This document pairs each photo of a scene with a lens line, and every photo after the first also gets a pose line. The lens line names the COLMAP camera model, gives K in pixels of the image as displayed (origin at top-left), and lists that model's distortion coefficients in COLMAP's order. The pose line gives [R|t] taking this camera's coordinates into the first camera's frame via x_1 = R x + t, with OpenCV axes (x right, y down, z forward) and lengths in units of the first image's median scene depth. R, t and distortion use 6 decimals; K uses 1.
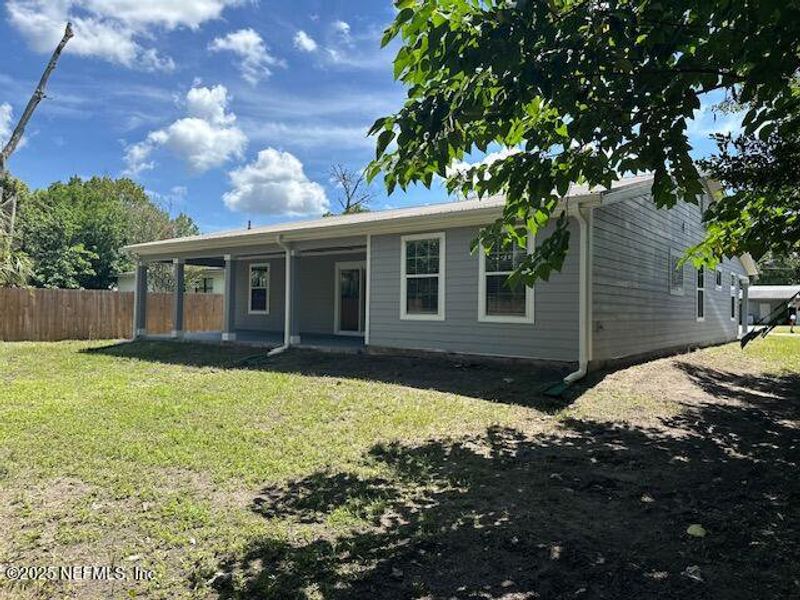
lens RADIAL K [[571.8, 0, 400.0], [0, 571.8, 300.0], [0, 0, 1]] dist [0.048935, -0.003619]
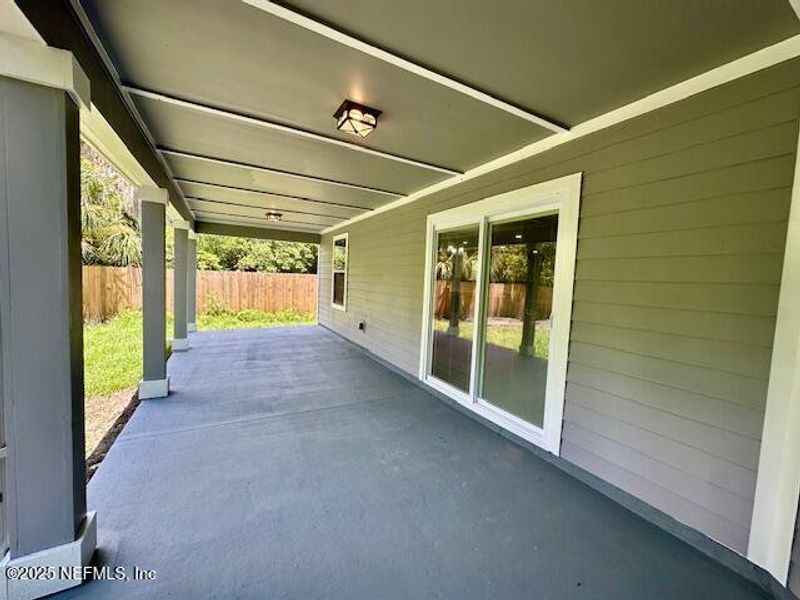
lens RADIAL K [[326.2, 0, 400.0], [0, 326.2, 300.0], [0, 0, 1]] dist [-0.005304, -0.000239]
pose [[0.924028, 0.052009, -0.378770, -0.031639], [-0.024585, 0.996737, 0.076886, -0.018194], [0.381533, -0.061732, 0.922292, 0.678874]]
